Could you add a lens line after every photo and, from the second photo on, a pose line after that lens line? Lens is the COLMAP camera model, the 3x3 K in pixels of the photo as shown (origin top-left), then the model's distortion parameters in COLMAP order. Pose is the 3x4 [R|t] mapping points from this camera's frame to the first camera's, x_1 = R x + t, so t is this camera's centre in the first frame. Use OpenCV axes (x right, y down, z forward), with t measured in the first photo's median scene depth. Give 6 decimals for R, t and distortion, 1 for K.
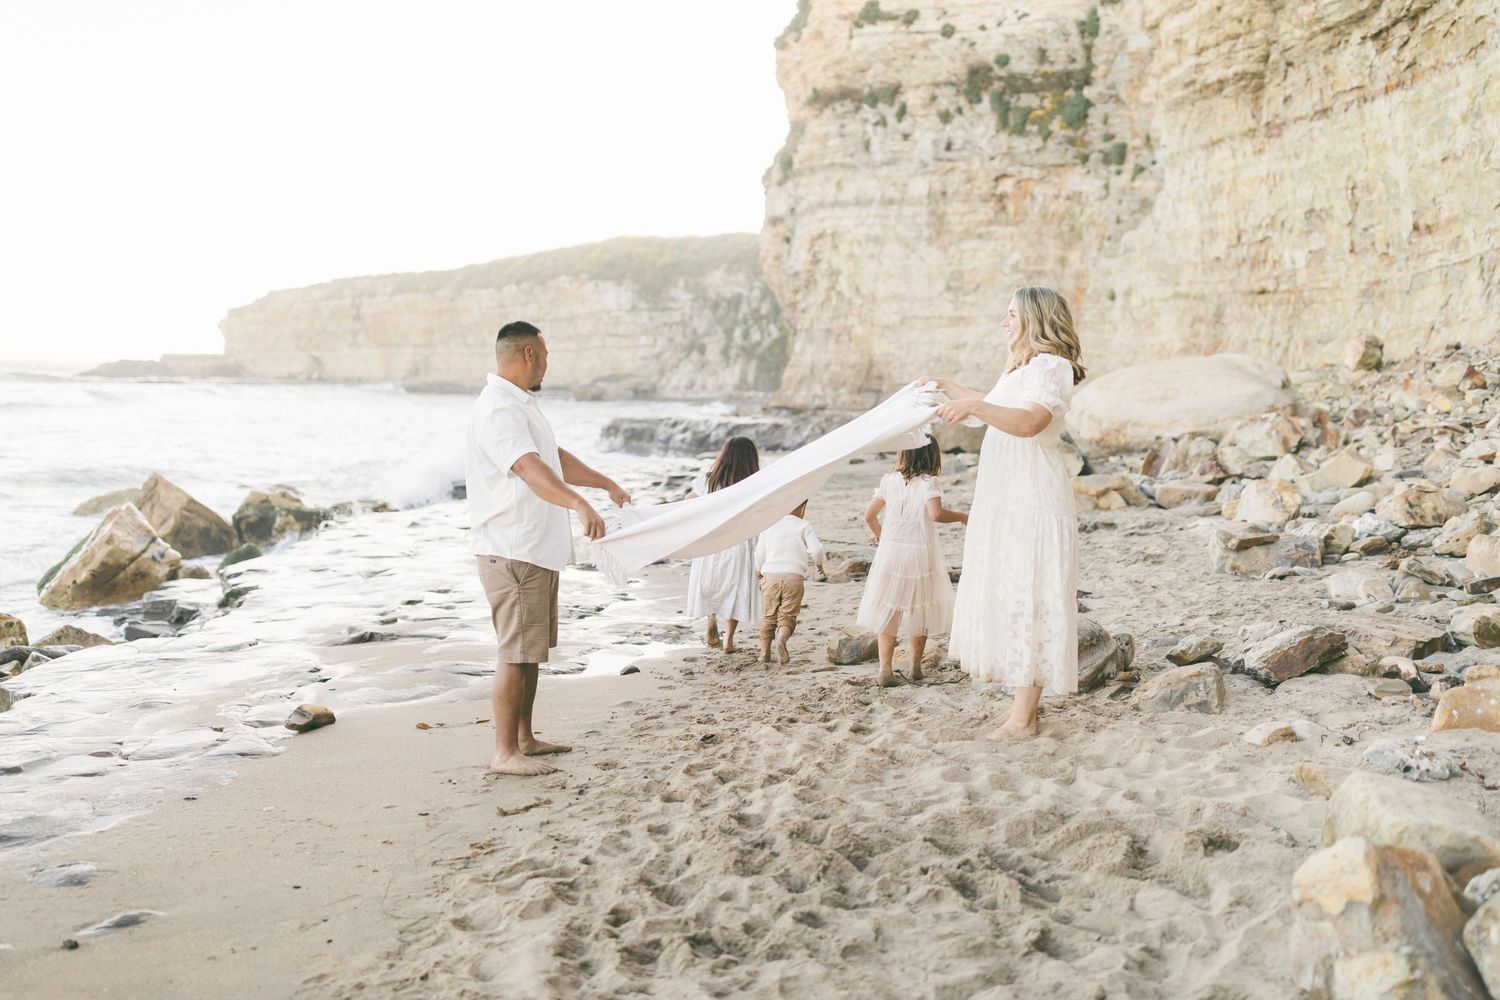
lens RADIAL K [[1422.5, 0, 749.8], [0, 1422.5, 512.5], [0, 0, 1]] dist [0.013221, -0.018641]
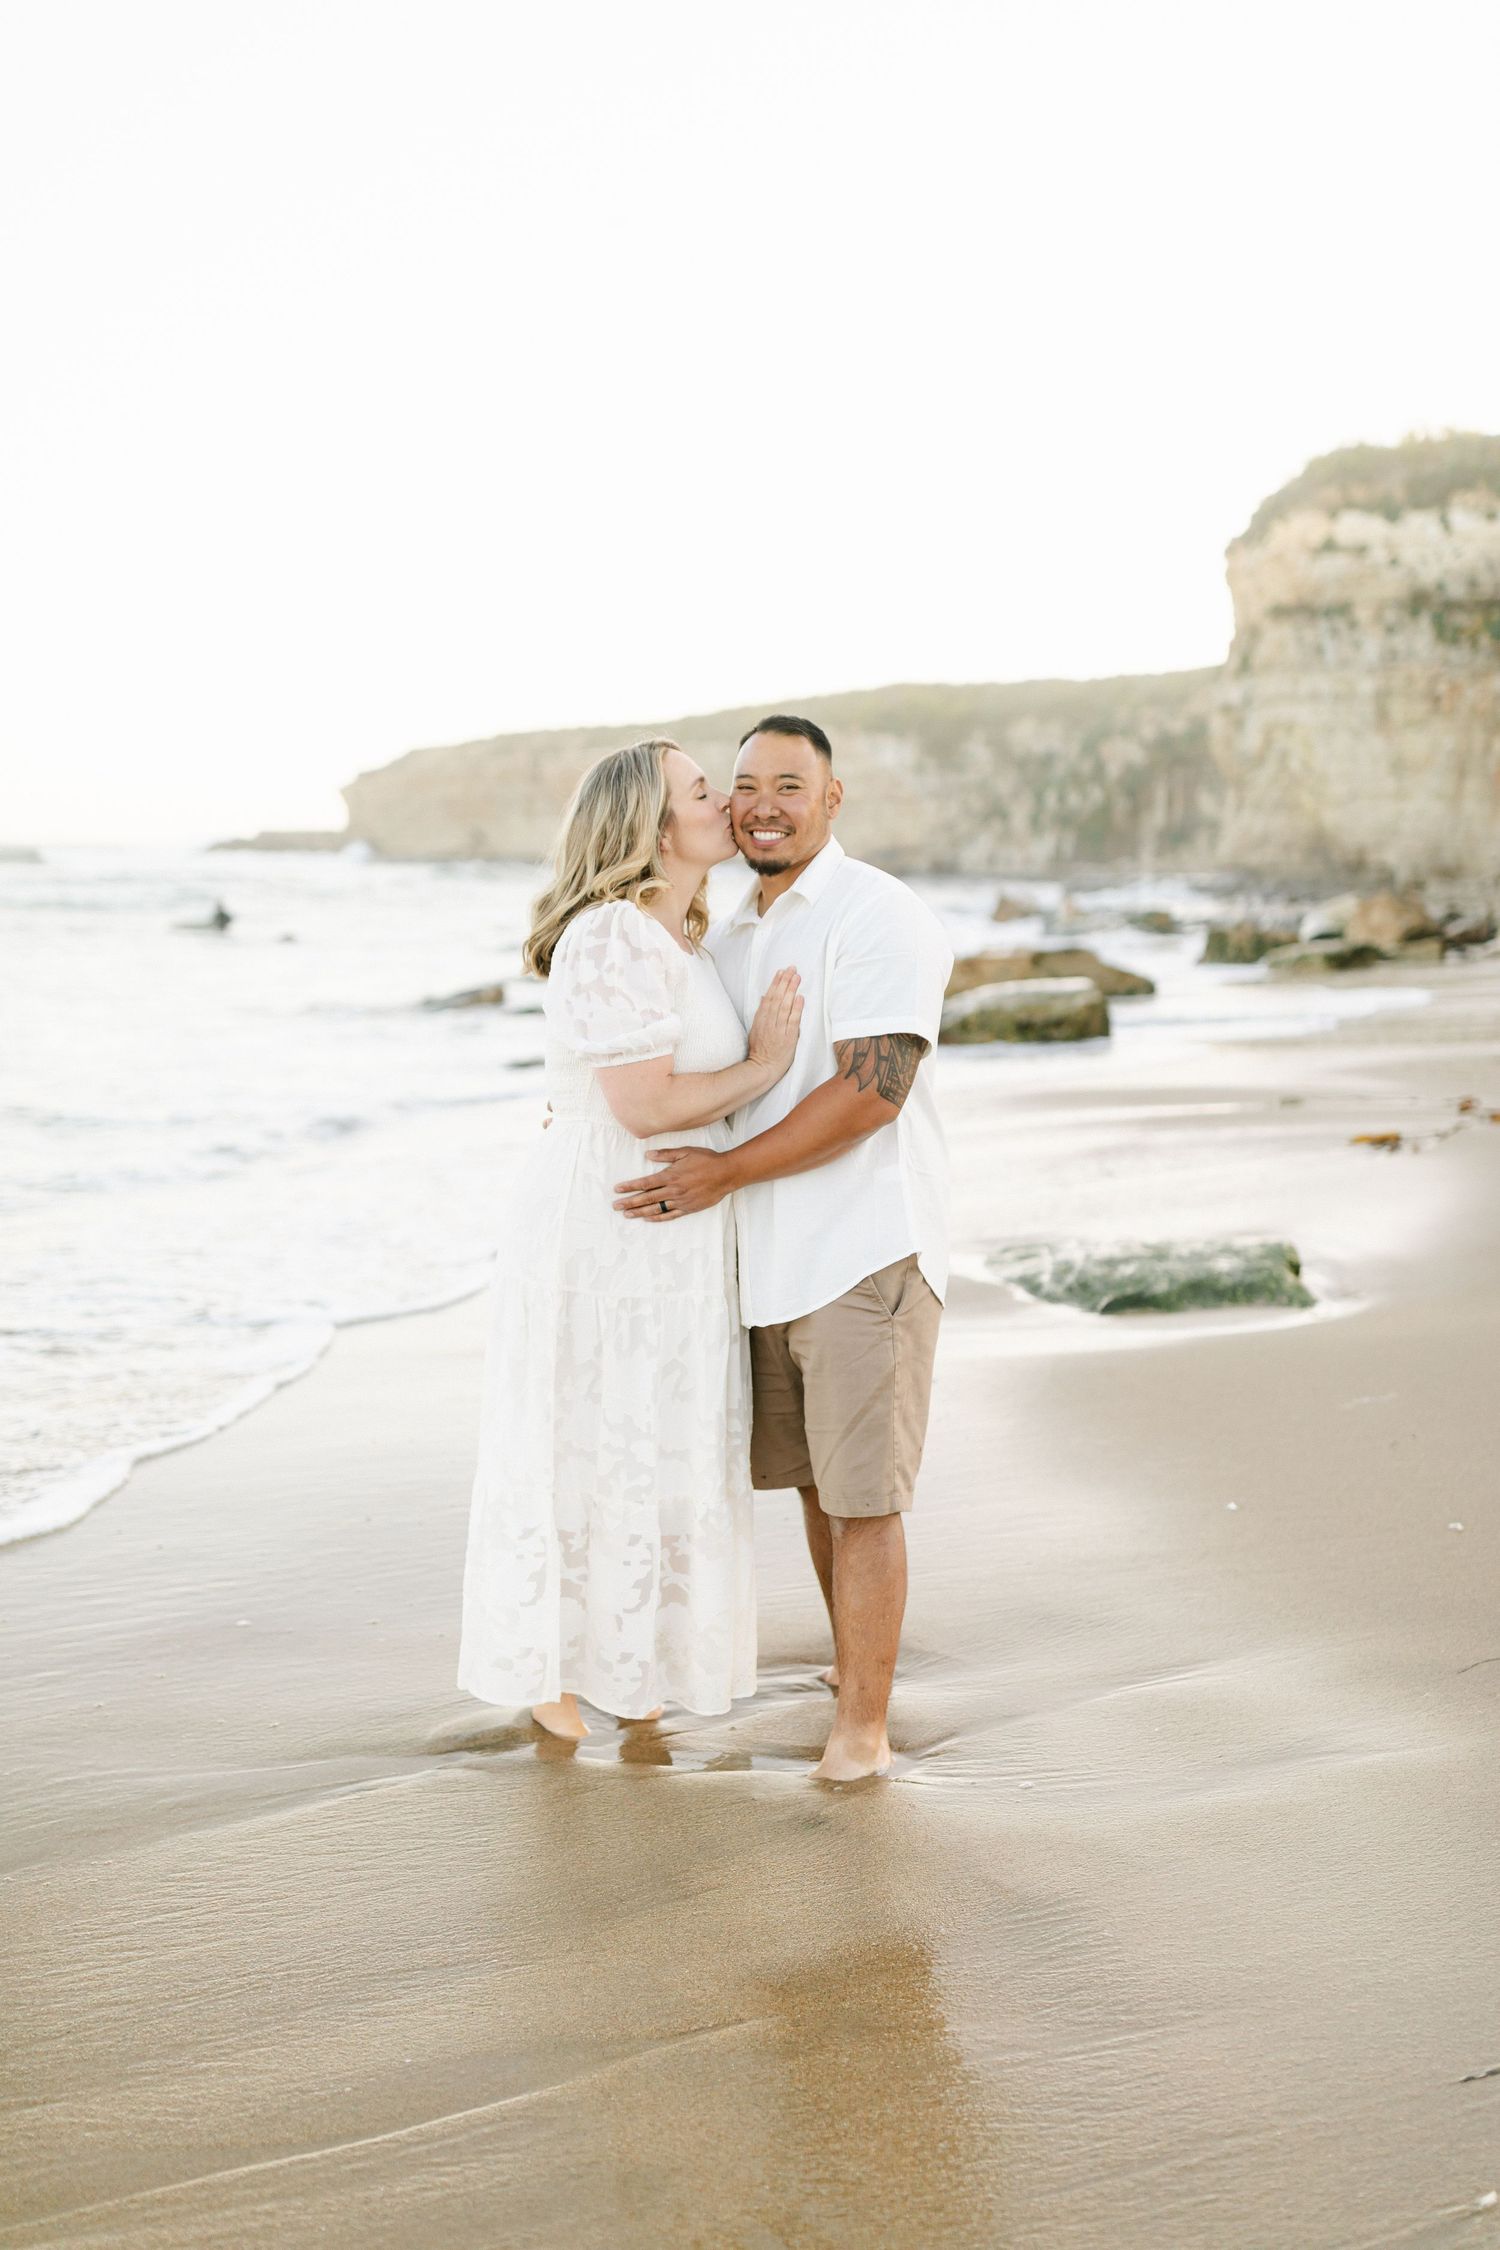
lens RADIAL K [[2155.7, 0, 747.6], [0, 2155.7, 1122.1], [0, 0, 1]] dist [0.014967, 0.008708]
pose [[0.996200, 0.003219, -0.087038, -0.260298], [-0.000788, 0.999609, 0.027944, 0.099724], [0.087094, -0.027769, 0.995813, -0.951599]]
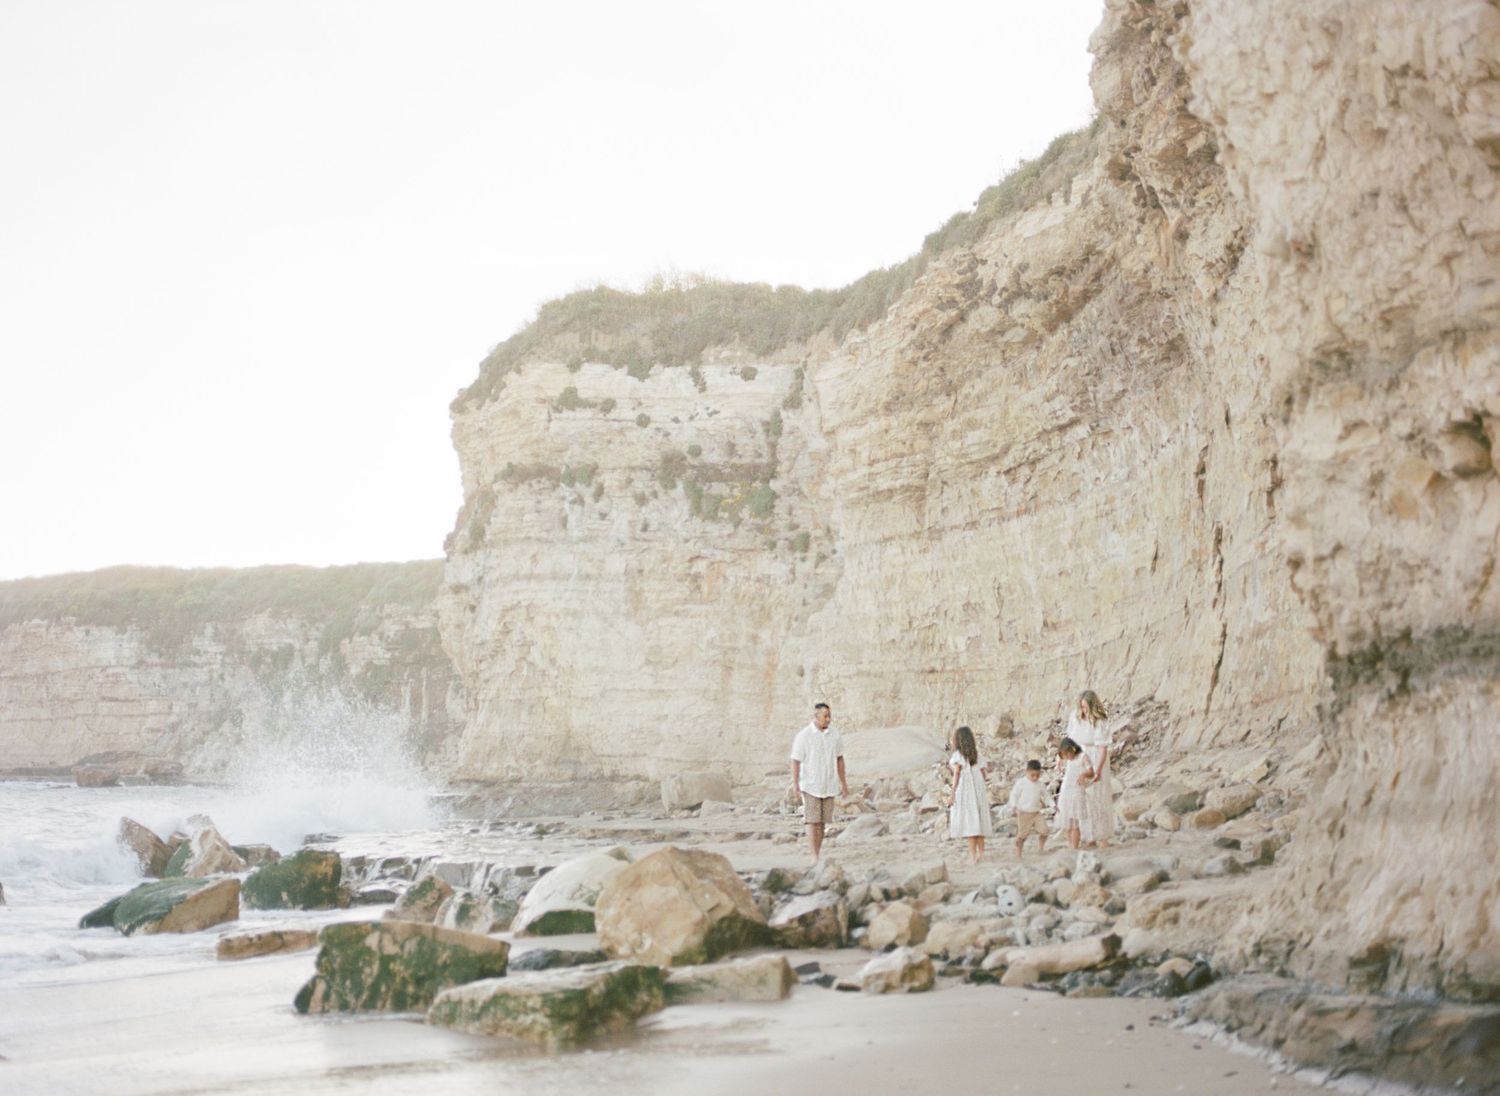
lens RADIAL K [[2121.1, 0, 745.3], [0, 2121.1, 637.2], [0, 0, 1]] dist [0.269436, 0.034440]
pose [[0.971811, 0.012020, 0.235455, -0.158709], [0.023797, 0.988598, -0.148687, 0.057417], [-0.234558, 0.150099, 0.960444, -0.515364]]
